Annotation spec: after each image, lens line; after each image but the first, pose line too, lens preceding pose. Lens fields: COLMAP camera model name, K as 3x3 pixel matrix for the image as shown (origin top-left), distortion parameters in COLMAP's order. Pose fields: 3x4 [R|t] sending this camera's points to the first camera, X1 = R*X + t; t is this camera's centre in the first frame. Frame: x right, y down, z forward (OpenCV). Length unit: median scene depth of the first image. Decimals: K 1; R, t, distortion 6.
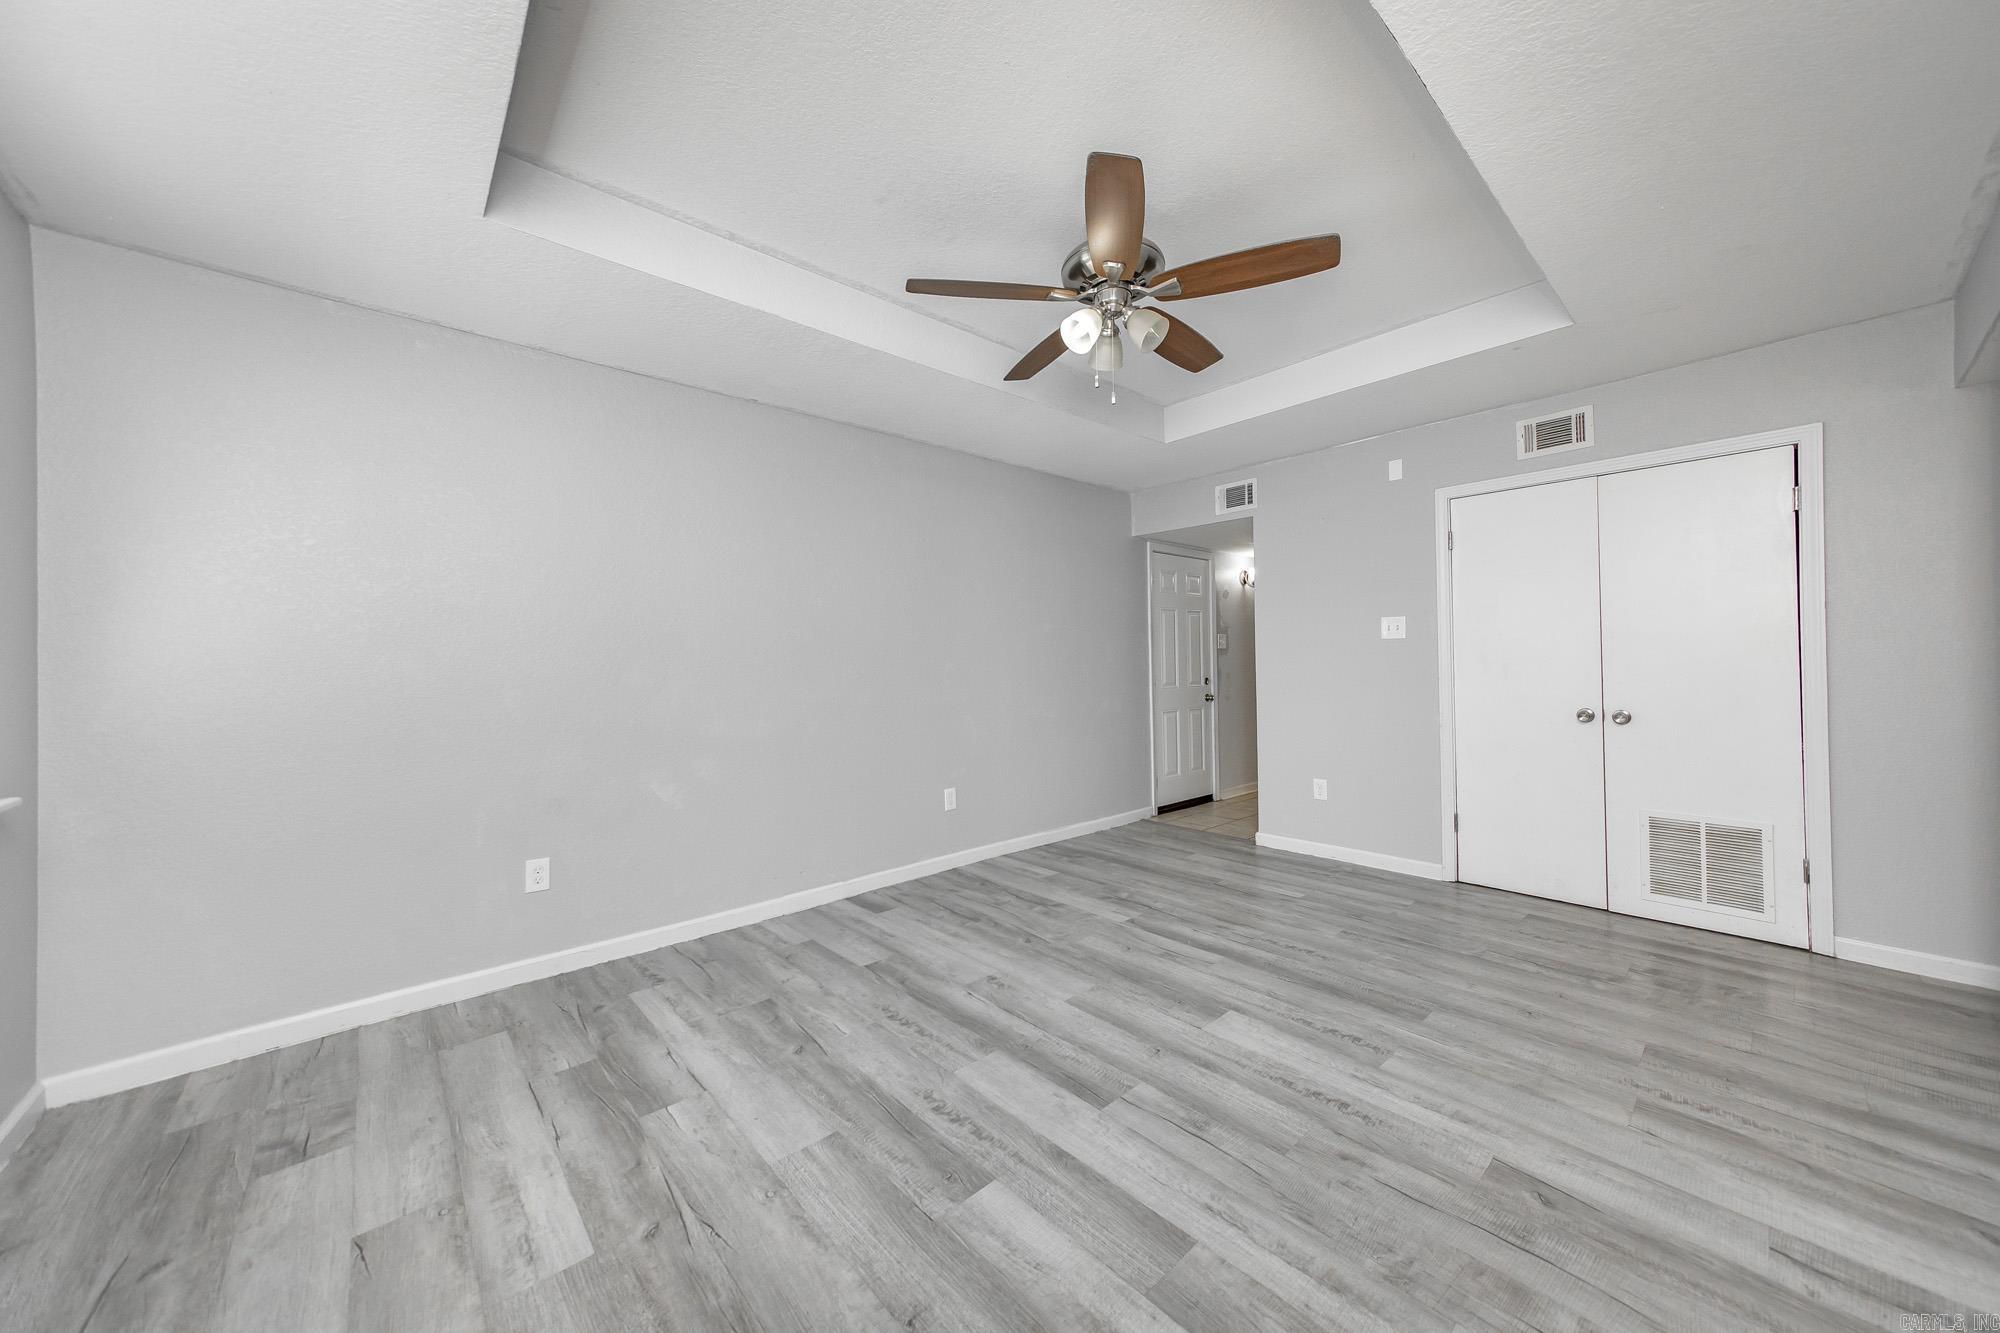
lens RADIAL K [[705.4, 0, 1000.9], [0, 705.4, 658.5], [0, 0, 1]] dist [0.005629, 0.000113]
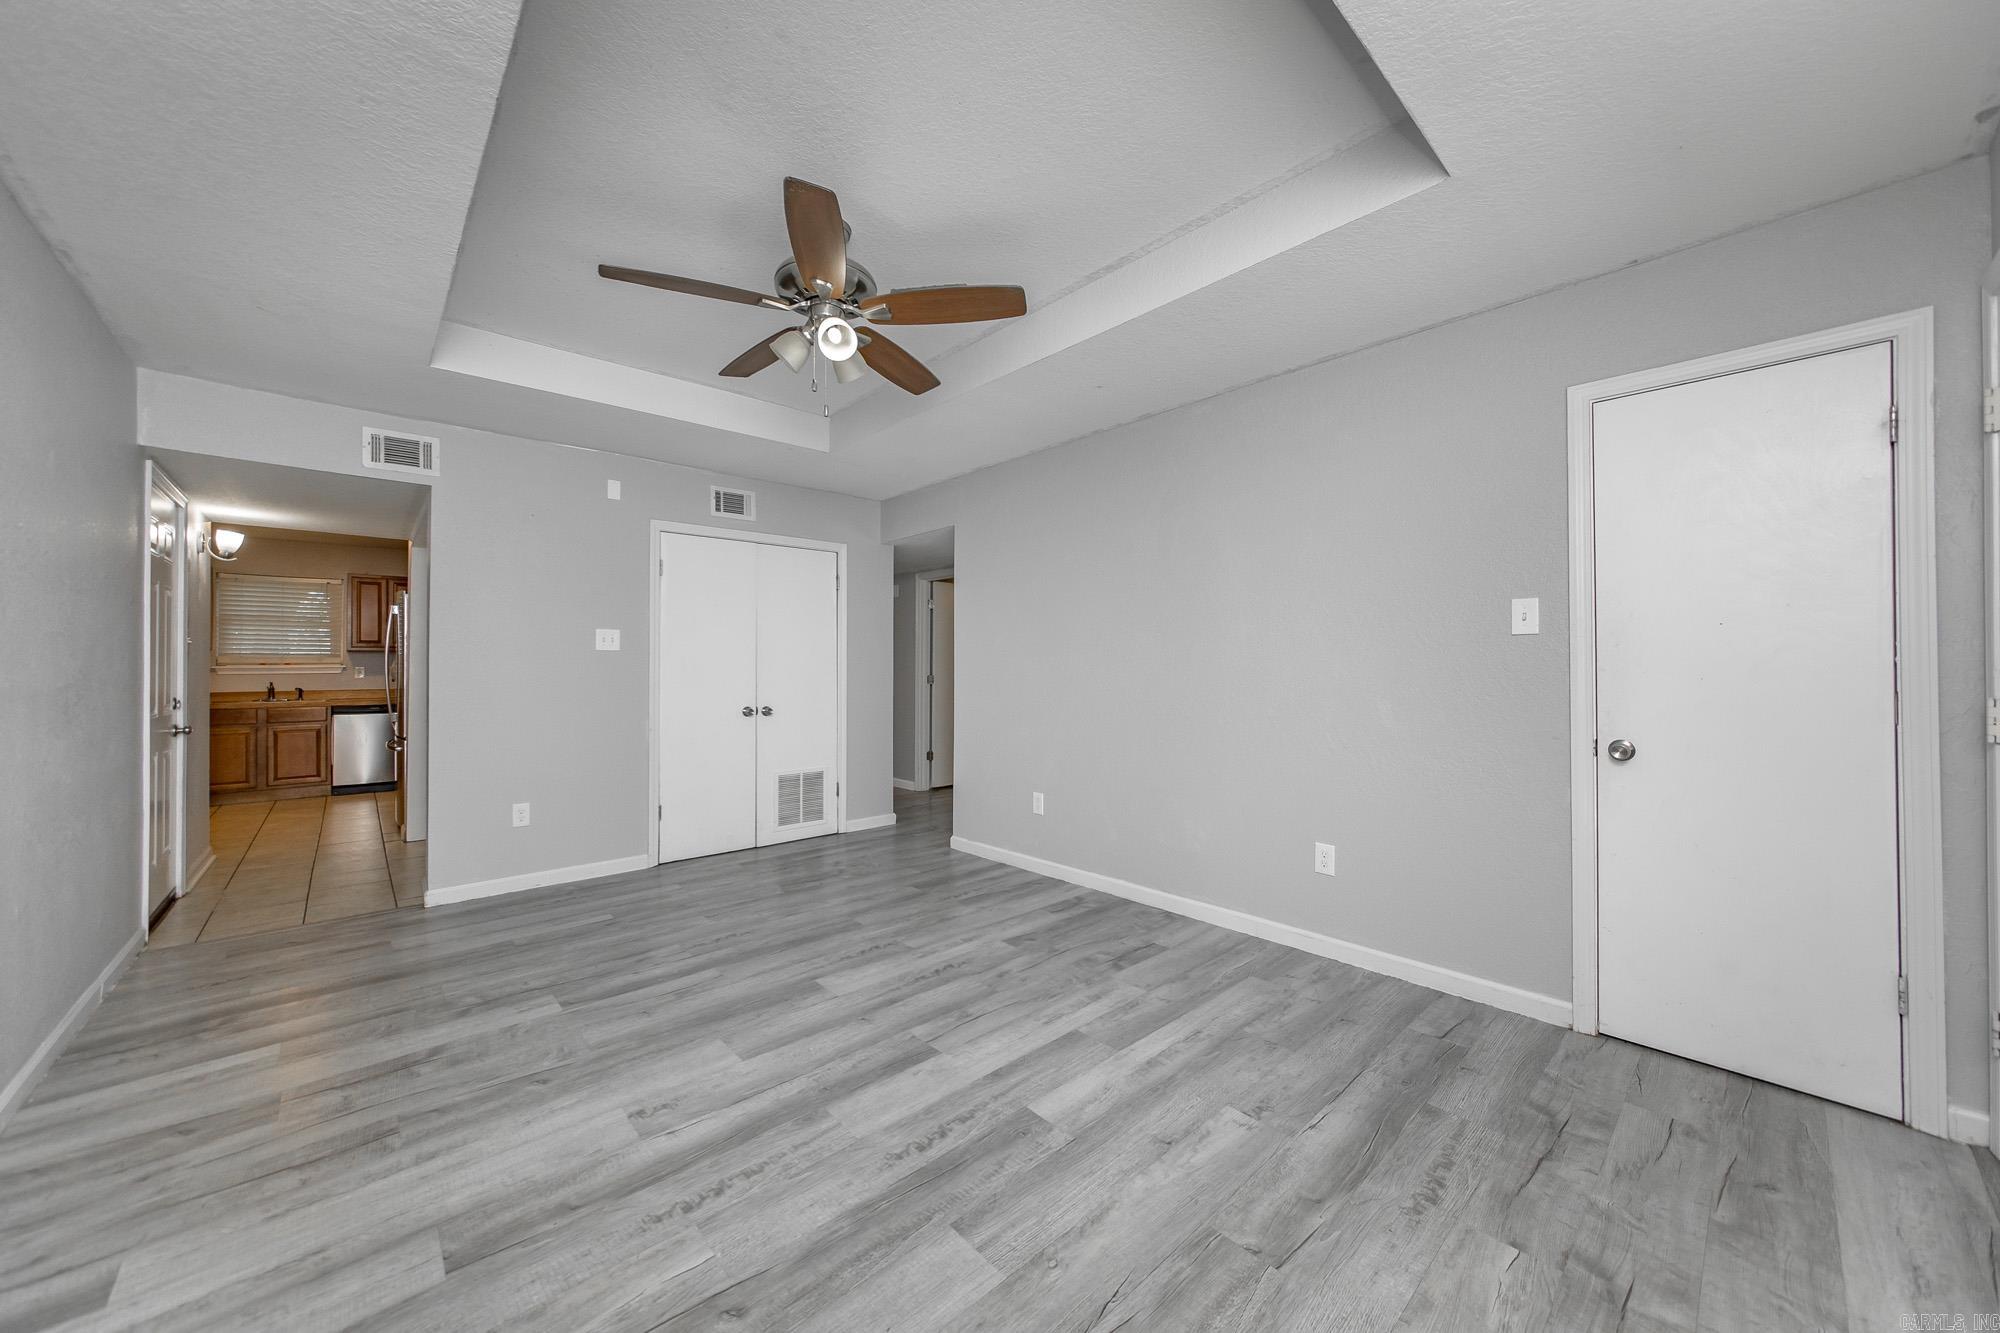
lens RADIAL K [[716.2, 0, 995.7], [0, 716.2, 663.8], [0, 0, 1]] dist [-0.000541, 0.000118]
pose [[-0.001256, 0.018486, 0.999828, -0.803008], [-0.004432, 0.999819, -0.018492, 0.013618], [-0.999989, -0.004454, -0.001174, 0.697935]]
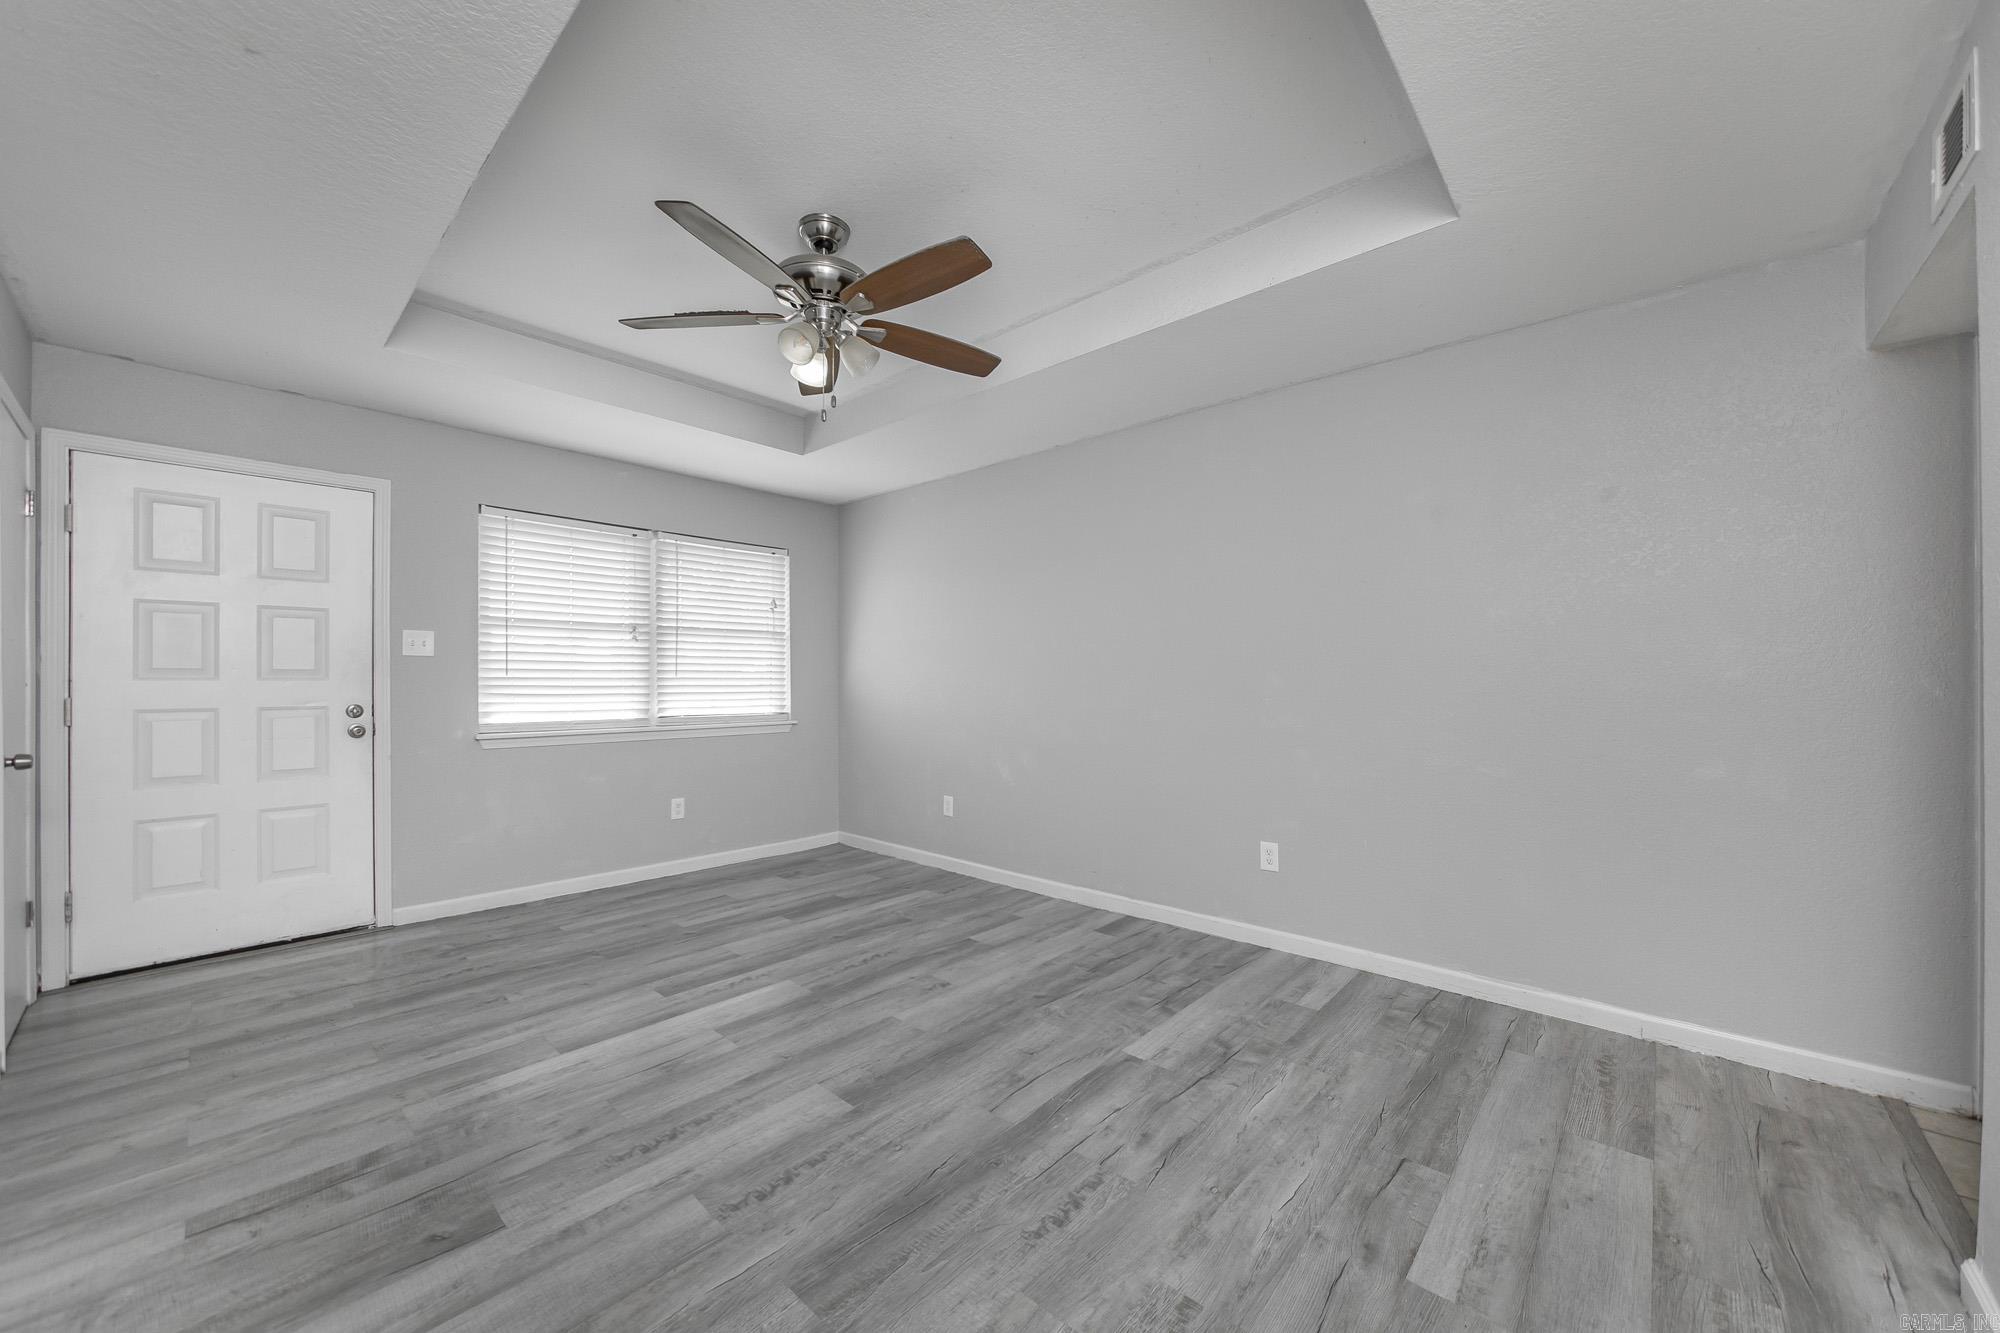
lens RADIAL K [[746.8, 0, 998.0], [0, 746.8, 670.1], [0, 0, 1]] dist [-0.012403, 0.000415]
pose [[0.097981, 0.002598, -0.995185, 1.165103], [0.006329, 0.999975, 0.003234, -0.009051], [0.995168, -0.006616, 0.097962, 1.056829]]
